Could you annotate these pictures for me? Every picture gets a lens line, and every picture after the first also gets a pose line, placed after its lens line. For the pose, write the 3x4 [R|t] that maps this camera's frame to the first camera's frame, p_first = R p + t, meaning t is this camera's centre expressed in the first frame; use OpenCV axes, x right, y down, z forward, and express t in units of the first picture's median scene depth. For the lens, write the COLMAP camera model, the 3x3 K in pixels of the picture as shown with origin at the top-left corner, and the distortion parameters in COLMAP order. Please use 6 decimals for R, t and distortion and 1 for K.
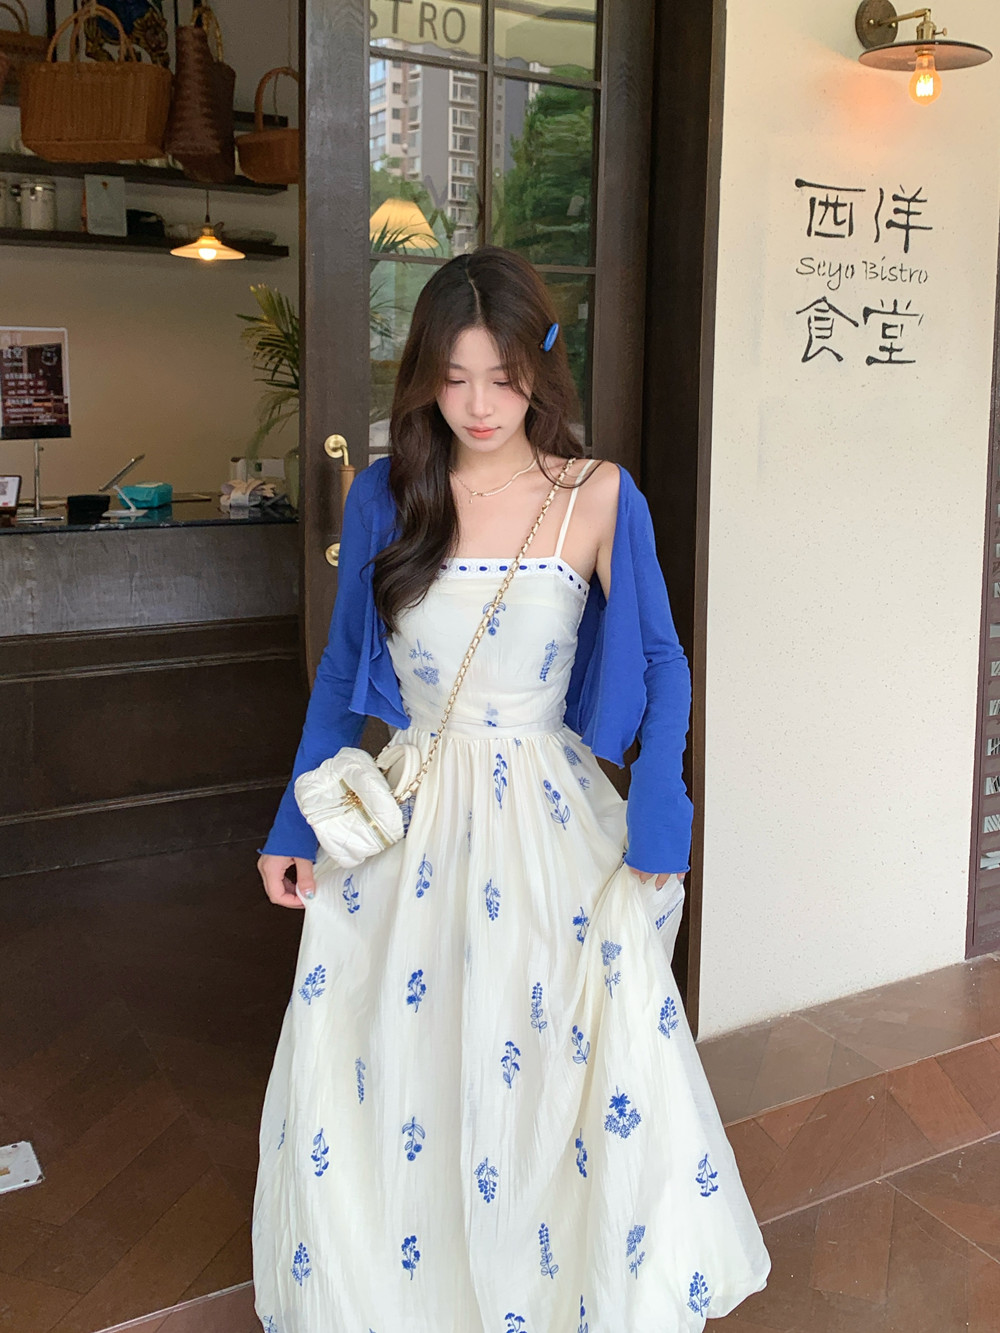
lens RADIAL K [[1210.7, 0, 500.1], [0, 1210.7, 481.3], [0, 0, 1]] dist [0.008753, -0.012894]
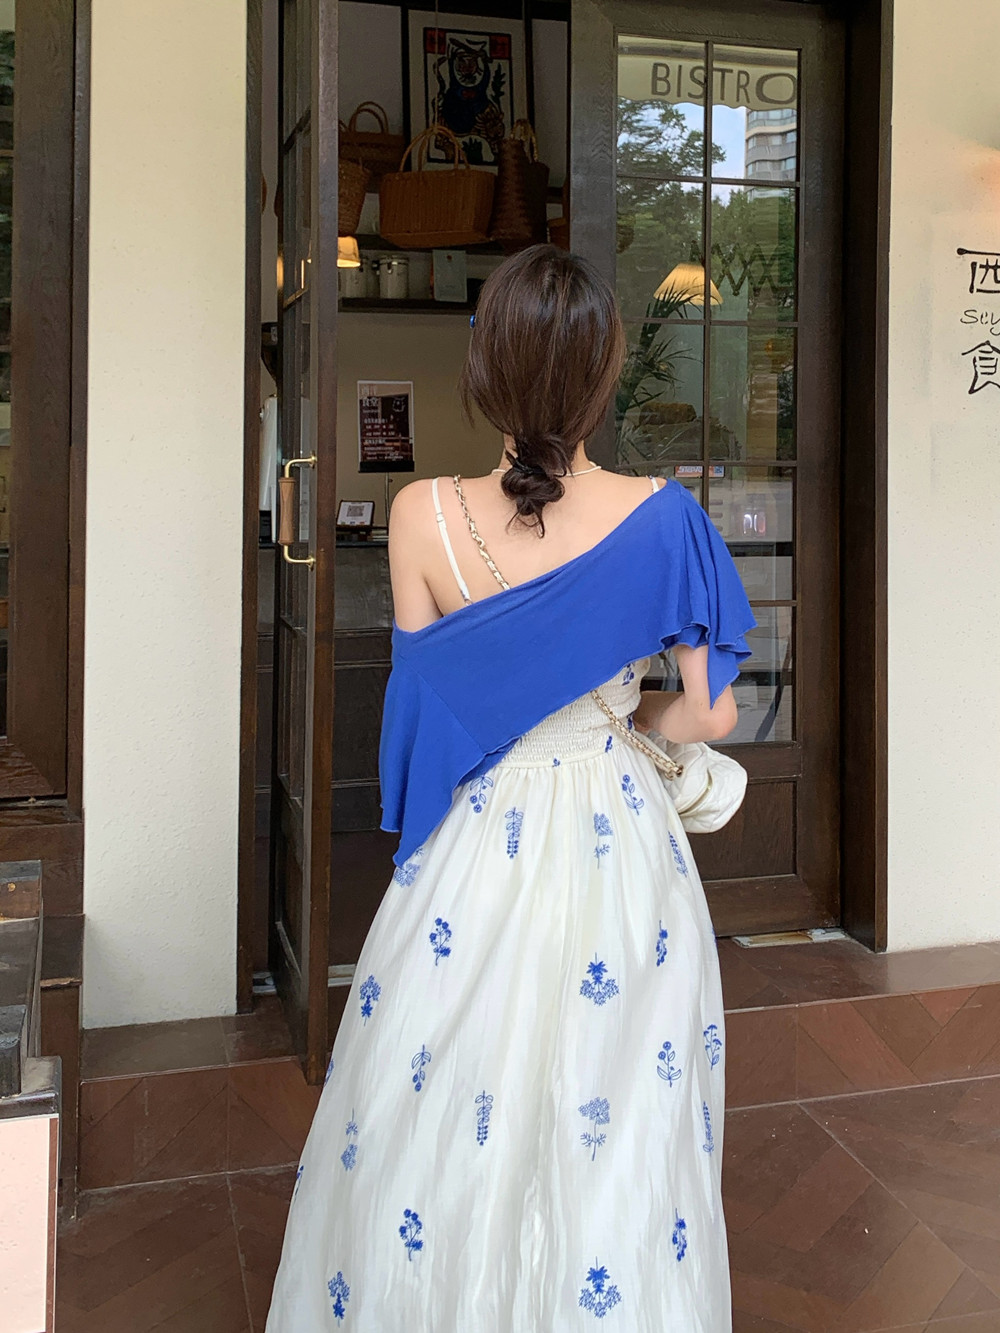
lens RADIAL K [[1429.4, 0, 605.1], [0, 1429.4, 439.7], [0, 0, 1]] dist [0.135240, -0.373973]
pose [[0.976036, -0.011206, -0.217319, 0.150692], [-0.007792, 0.996233, -0.086364, 0.057410], [0.217468, 0.085988, 0.972272, -0.370710]]
